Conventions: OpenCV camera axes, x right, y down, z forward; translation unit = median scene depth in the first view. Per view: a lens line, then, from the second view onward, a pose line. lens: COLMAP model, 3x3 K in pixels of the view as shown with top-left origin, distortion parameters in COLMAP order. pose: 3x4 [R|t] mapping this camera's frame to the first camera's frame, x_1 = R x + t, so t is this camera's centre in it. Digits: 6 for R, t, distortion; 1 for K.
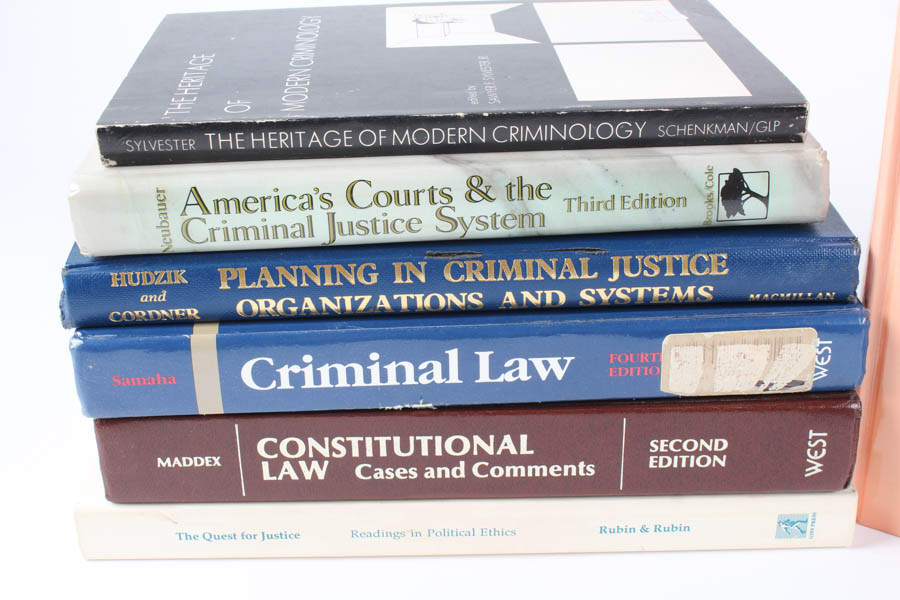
lens RADIAL K [[1228.6, 0, 450.0], [0, 1228.6, 300.0], [0, 0, 1]] dist [-0.060322, 0.029004]
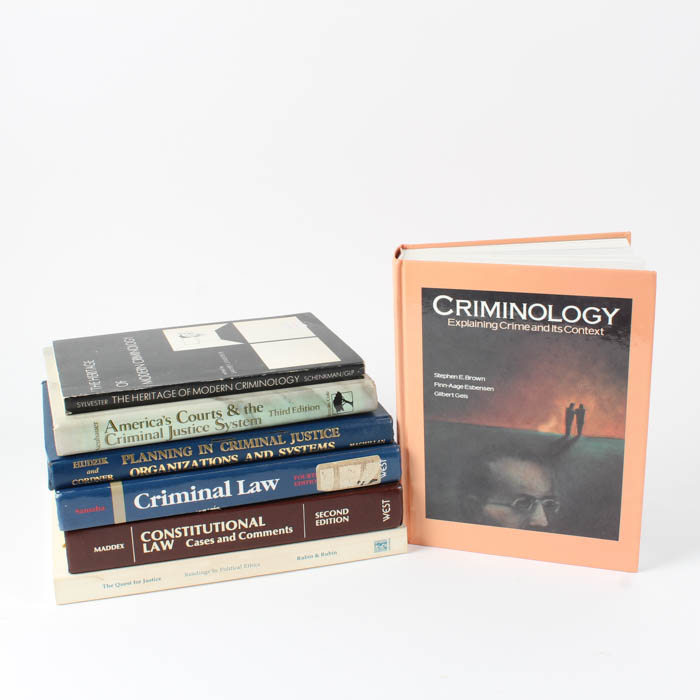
lens RADIAL K [[985.1, 0, 350.0], [0, 985.1, 350.0], [0, 0, 1]] dist [-0.153748, 0.010648]
pose [[0.963517, -0.078378, 0.255913, -0.224096], [0.119688, 0.981407, -0.150053, 0.101682], [-0.239394, 0.175208, 0.954983, -0.834330]]
